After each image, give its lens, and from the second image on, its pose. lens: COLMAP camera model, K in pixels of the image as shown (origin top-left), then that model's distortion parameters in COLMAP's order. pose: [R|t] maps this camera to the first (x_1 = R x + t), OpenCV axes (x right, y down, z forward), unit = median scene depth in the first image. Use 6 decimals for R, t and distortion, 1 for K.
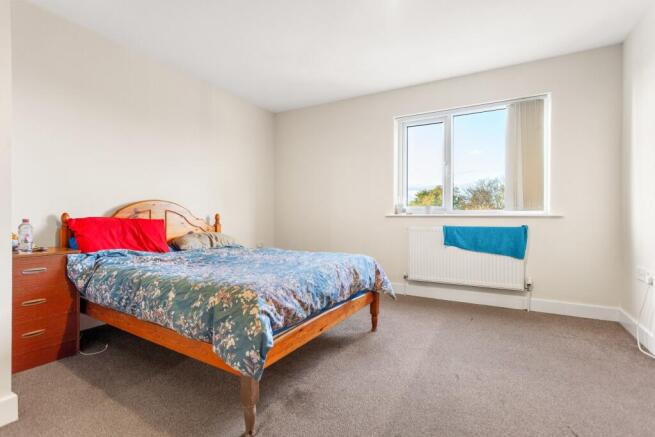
lens RADIAL K [[311.5, 0, 327.6], [0, 311.5, 213.4], [0, 0, 1]] dist [0.002481, 0.000554]
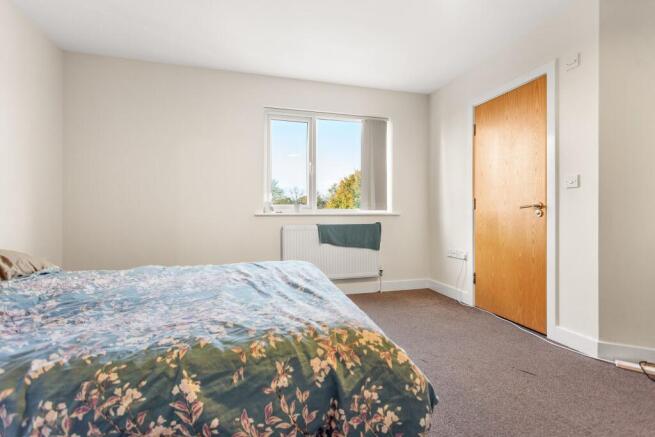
lens RADIAL K [[311.5, 0, 327.6], [0, 311.5, 213.4], [0, 0, 1]] dist [0.002481, 0.000554]
pose [[0.703940, 0.001184, 0.710258, -0.369870], [-0.005418, 0.999978, 0.003704, -0.000009], [-0.710239, -0.006456, 0.703931, 0.285389]]
